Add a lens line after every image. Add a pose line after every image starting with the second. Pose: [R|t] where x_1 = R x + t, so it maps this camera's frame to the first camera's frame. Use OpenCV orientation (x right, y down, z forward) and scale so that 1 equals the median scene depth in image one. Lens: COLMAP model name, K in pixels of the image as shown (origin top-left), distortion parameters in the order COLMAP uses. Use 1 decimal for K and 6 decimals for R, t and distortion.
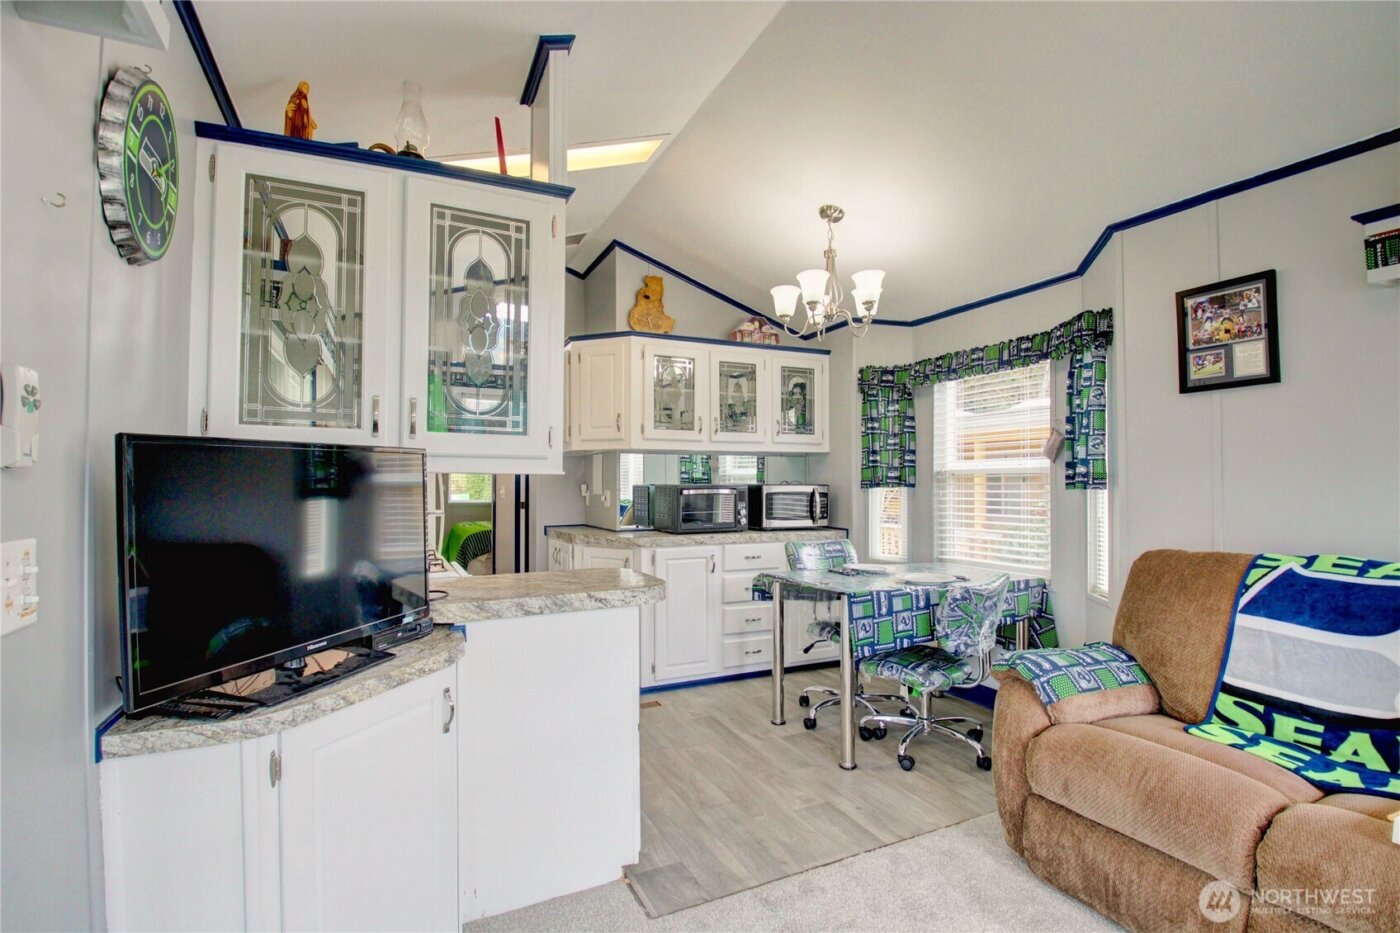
lens RADIAL K [[650.0, 0, 691.9], [0, 650.0, 475.4], [0, 0, 1]] dist [0.003336, -0.019445]
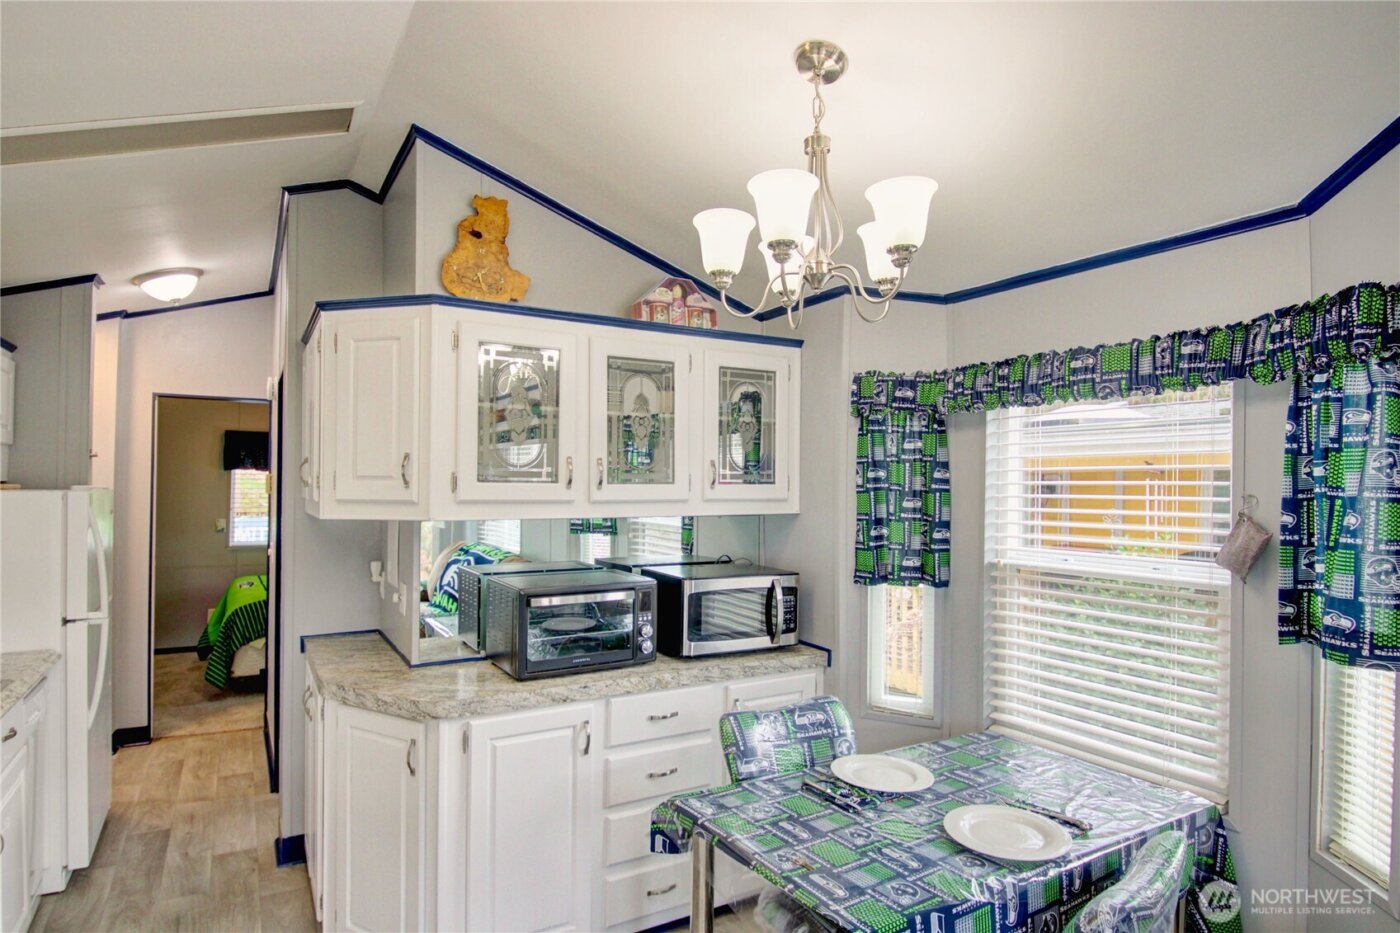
lens RADIAL K [[773.4, 0, 699.1], [0, 773.4, 478.1], [0, 0, 1]] dist [0.015345, -0.031347]
pose [[0.995024, 0.010645, 0.099066, 0.057894], [-0.011160, 0.999927, 0.004646, -0.078733], [-0.099009, -0.005728, 0.995070, 0.351303]]
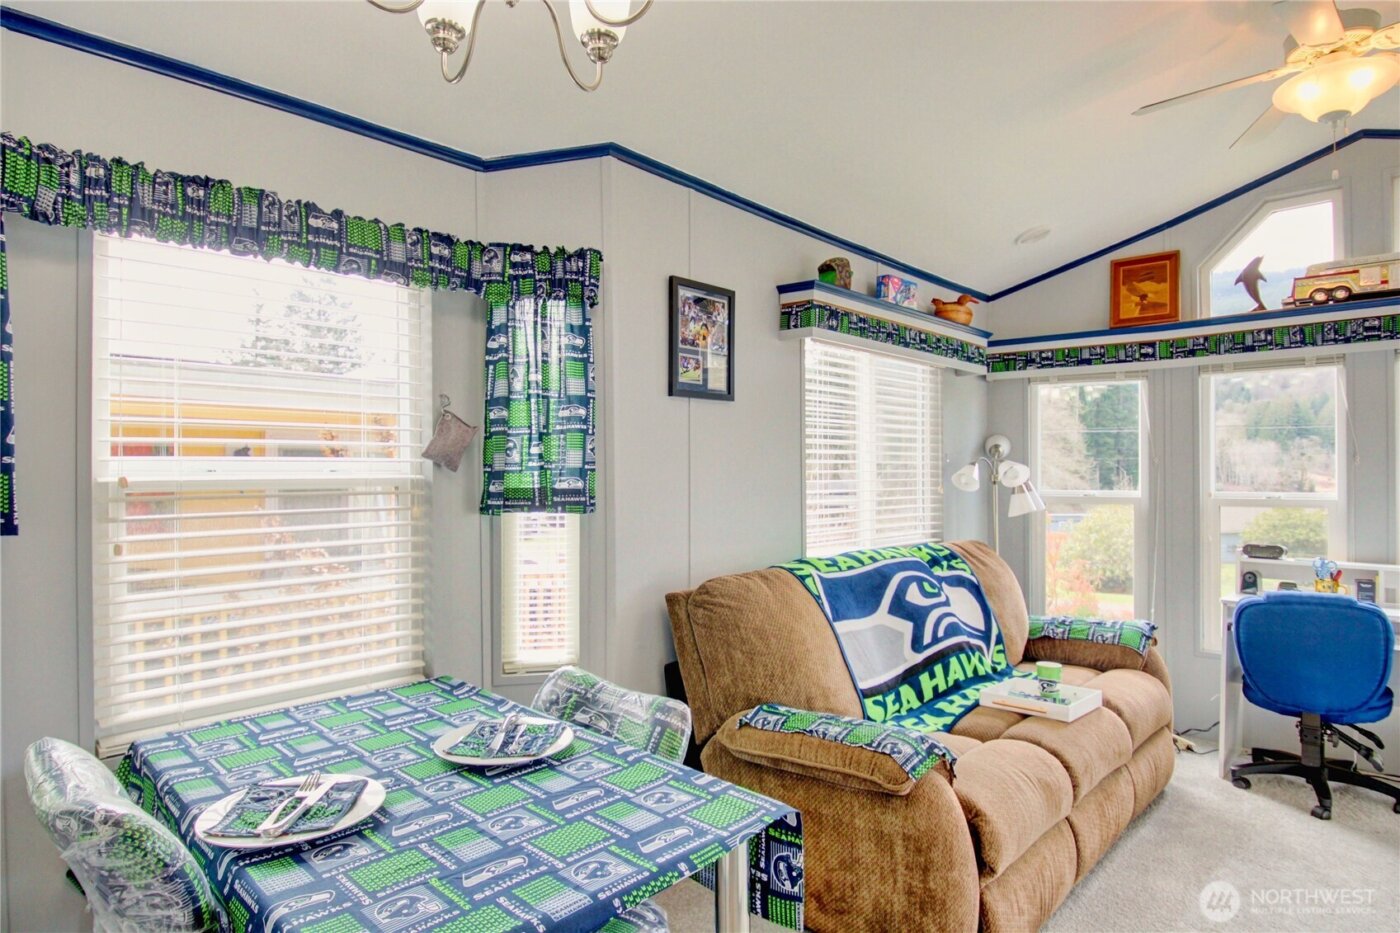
lens RADIAL K [[759.8, 0, 695.0], [0, 759.8, 476.0], [0, 0, 1]] dist [0.029049, -0.040466]
pose [[-0.352923, 0.005659, 0.935635, -0.117570], [-0.002937, 0.999970, -0.007156, -0.009039], [-0.935648, -0.005273, -0.352896, 0.829448]]
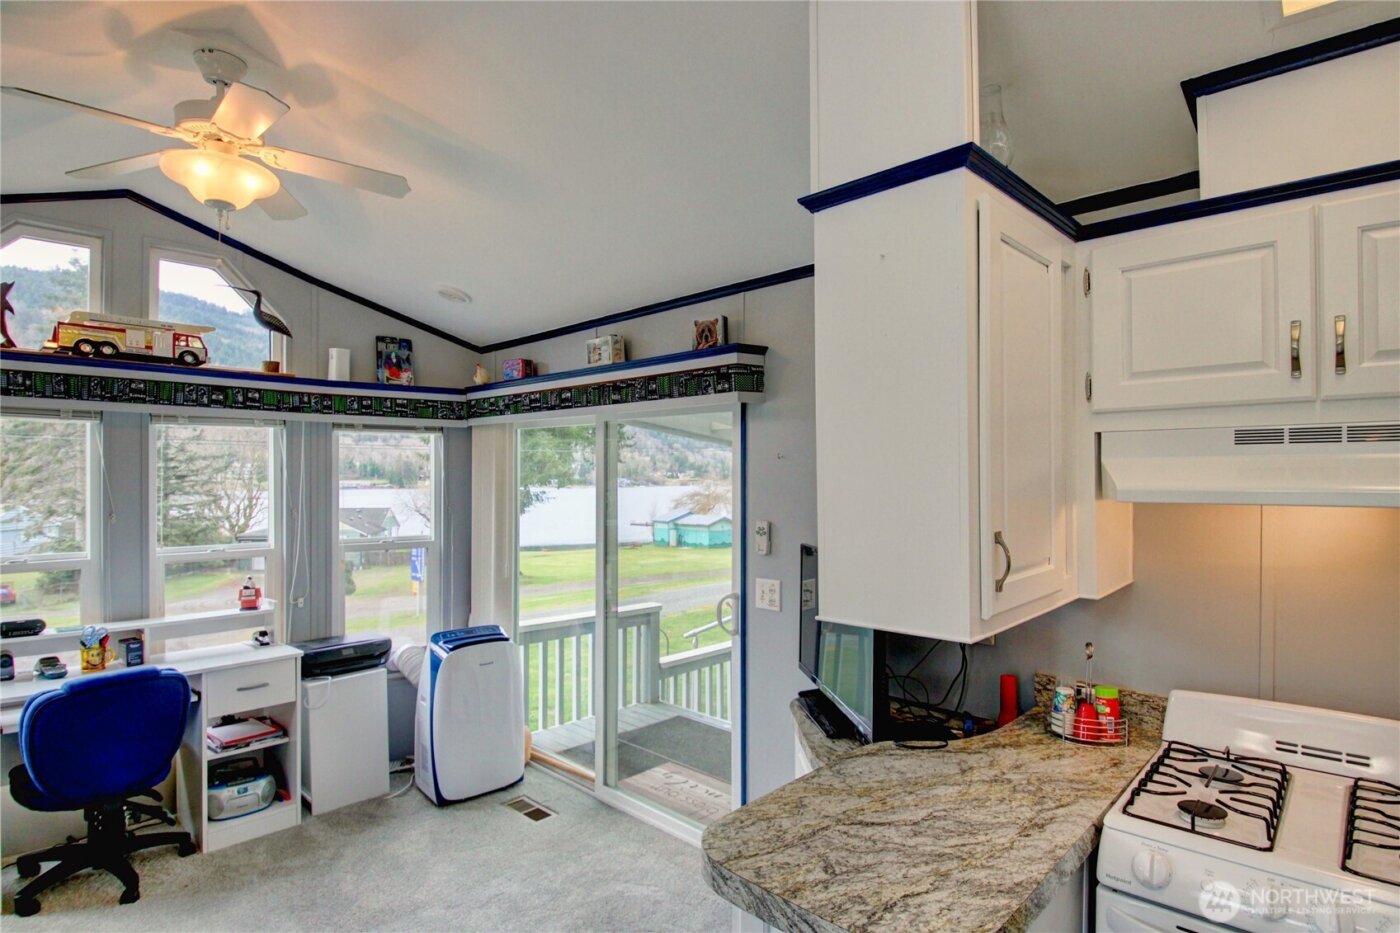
lens RADIAL K [[722.2, 0, 693.4], [0, 722.2, 476.7], [0, 0, 1]] dist [0.022292, -0.034331]
pose [[-0.933501, 0.001640, -0.358571, 0.094126], [0.003621, 0.999982, -0.004854, -0.073314], [0.358556, -0.005829, -0.933490, 0.816938]]
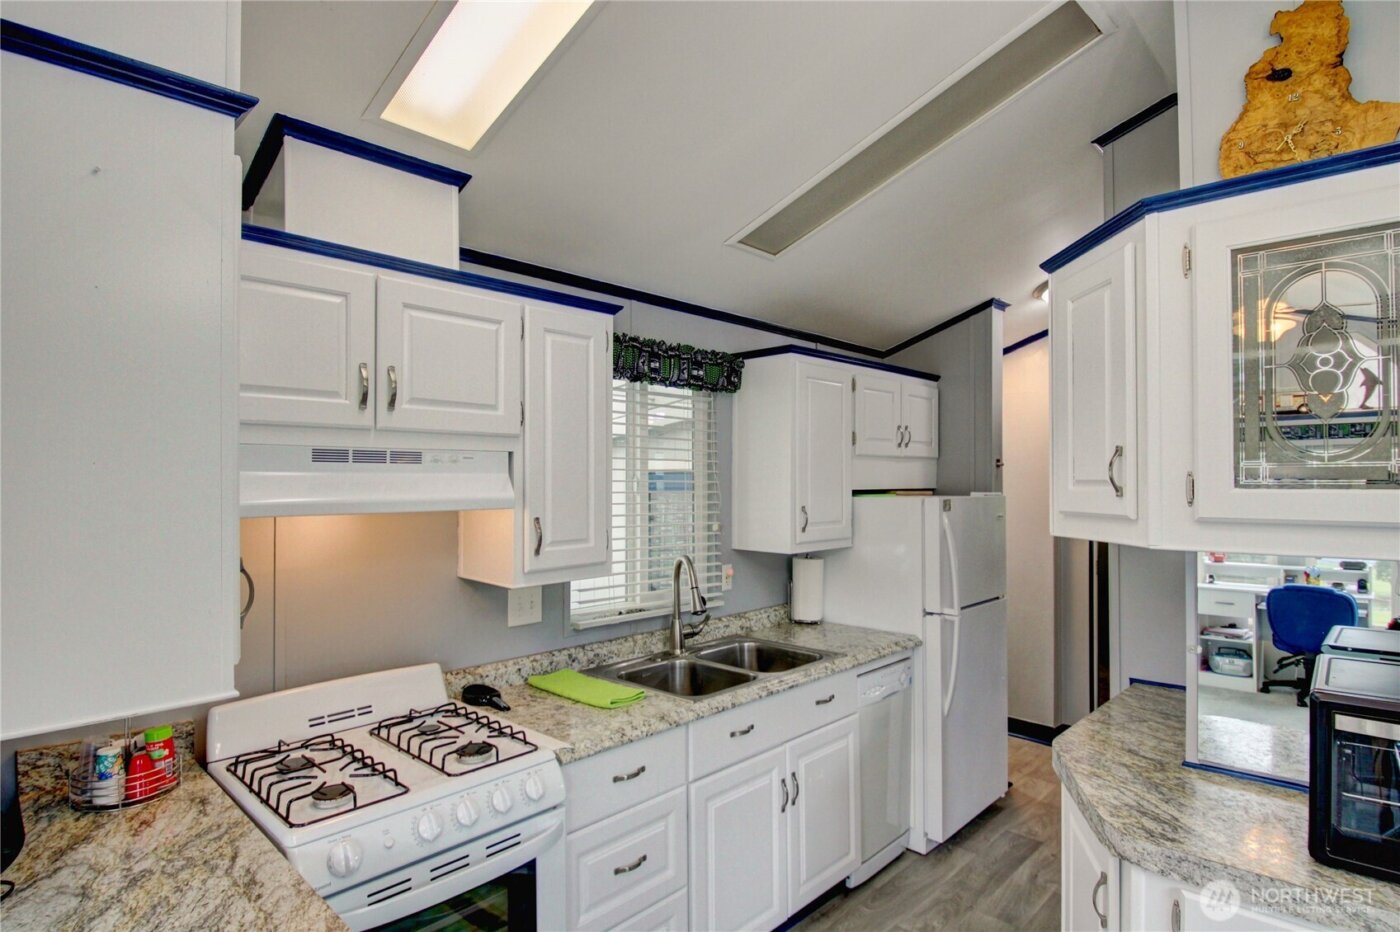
lens RADIAL K [[722.2, 0, 693.4], [0, 722.2, 476.2], [0, 0, 1]] dist [0.022292, -0.034331]
pose [[0.354749, -0.009716, -0.934911, 0.169659], [0.011359, 0.999917, -0.006081, -0.077127], [0.934893, -0.008462, 0.354830, 0.627979]]
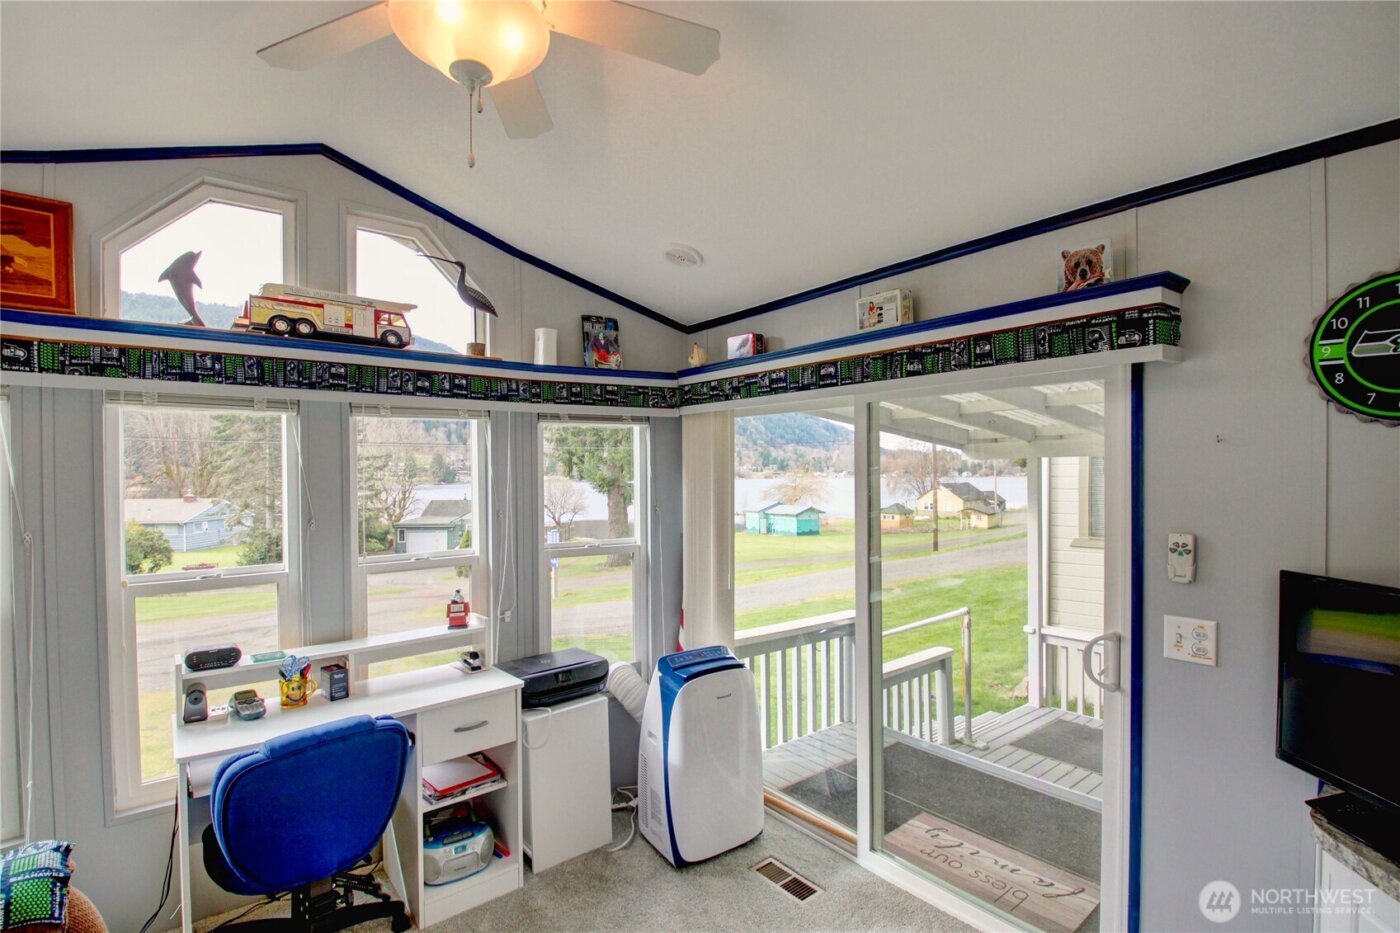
lens RADIAL K [[646.8, 0, 692.6], [0, 646.8, 475.7], [0, 0, 1]] dist [0.025637, -0.037132]
pose [[-0.971459, 0.013136, -0.236844, 0.197254], [0.013035, 0.999913, 0.001993, -0.077182], [0.236850, -0.001151, -0.971546, 0.540192]]
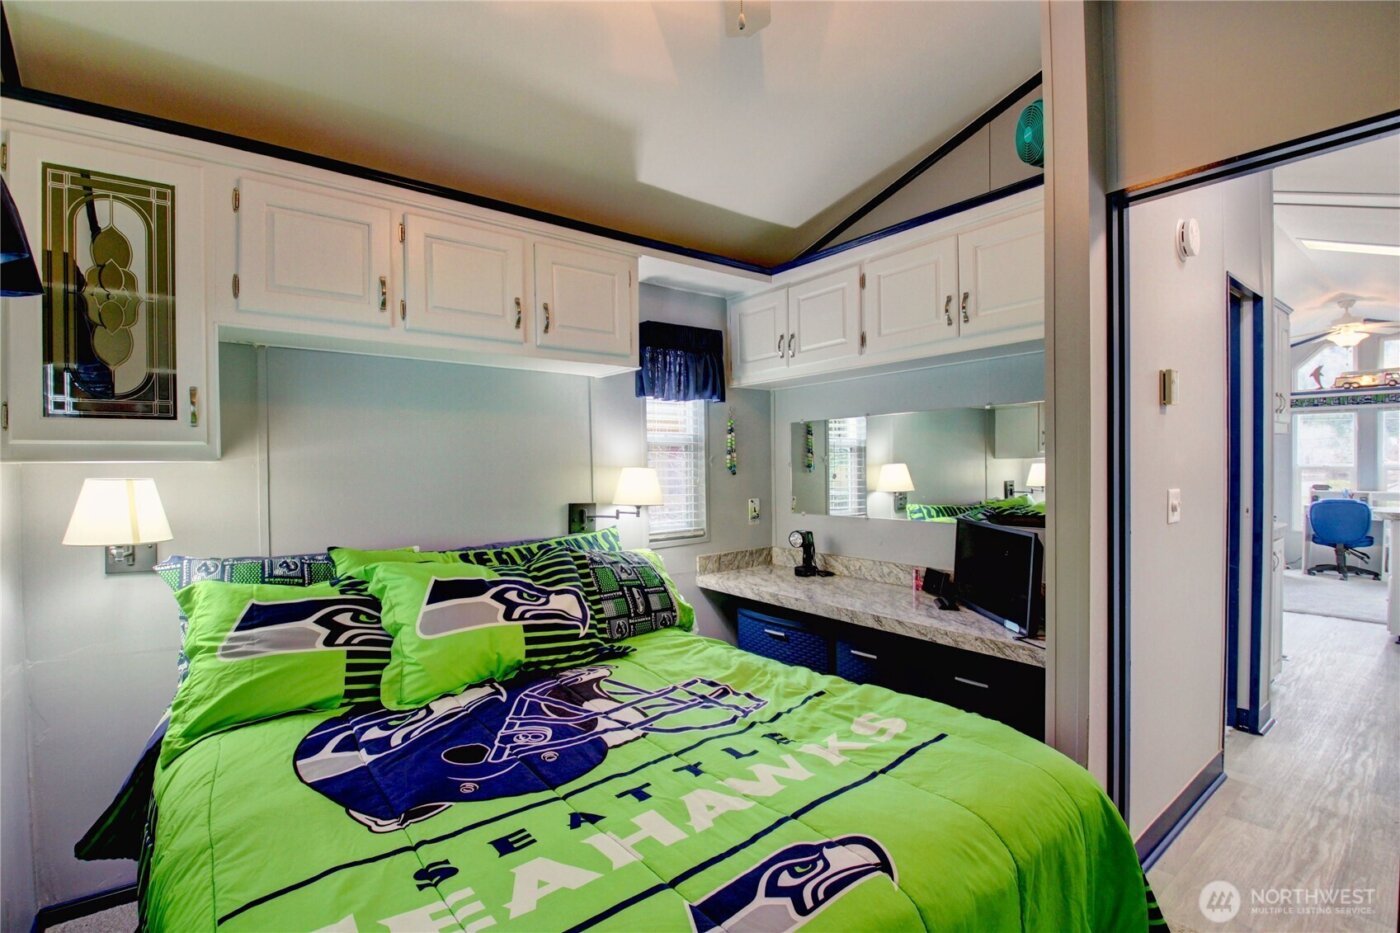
lens RADIAL K [[642.6, 0, 700.0], [0, 642.6, 466.5], [0, 0, 1]] dist [0.000057, -0.014912]
pose [[-0.225956, -0.007379, 0.974109, -0.862697], [-0.002950, 0.999972, 0.006891, 0.002564], [-0.974133, -0.001316, -0.225972, 2.003142]]
